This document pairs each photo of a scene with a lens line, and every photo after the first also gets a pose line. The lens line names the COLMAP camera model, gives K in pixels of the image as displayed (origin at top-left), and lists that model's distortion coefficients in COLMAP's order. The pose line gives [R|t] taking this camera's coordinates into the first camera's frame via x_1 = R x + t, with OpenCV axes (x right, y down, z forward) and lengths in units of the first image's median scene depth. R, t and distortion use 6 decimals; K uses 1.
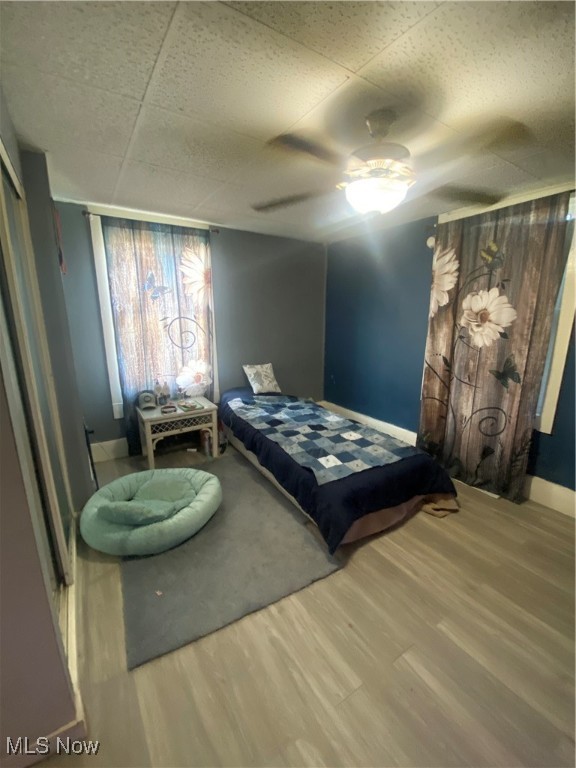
lens RADIAL K [[310.5, 0, 288.0], [0, 310.5, 384.0], [0, 0, 1]] dist [0.009266, -0.000280]
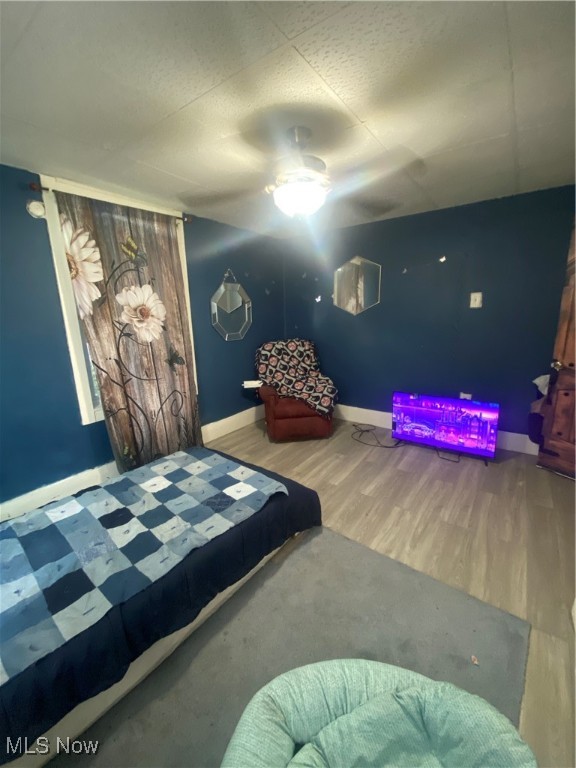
lens RADIAL K [[304.0, 0, 286.6], [0, 304.0, 388.2], [0, 0, 1]] dist [0.000086, -0.000318]
pose [[-0.334024, -0.231689, 0.913645, -0.511792], [0.237387, 0.917395, 0.319428, -0.196677], [-0.912181, 0.323585, -0.251432, 0.913948]]
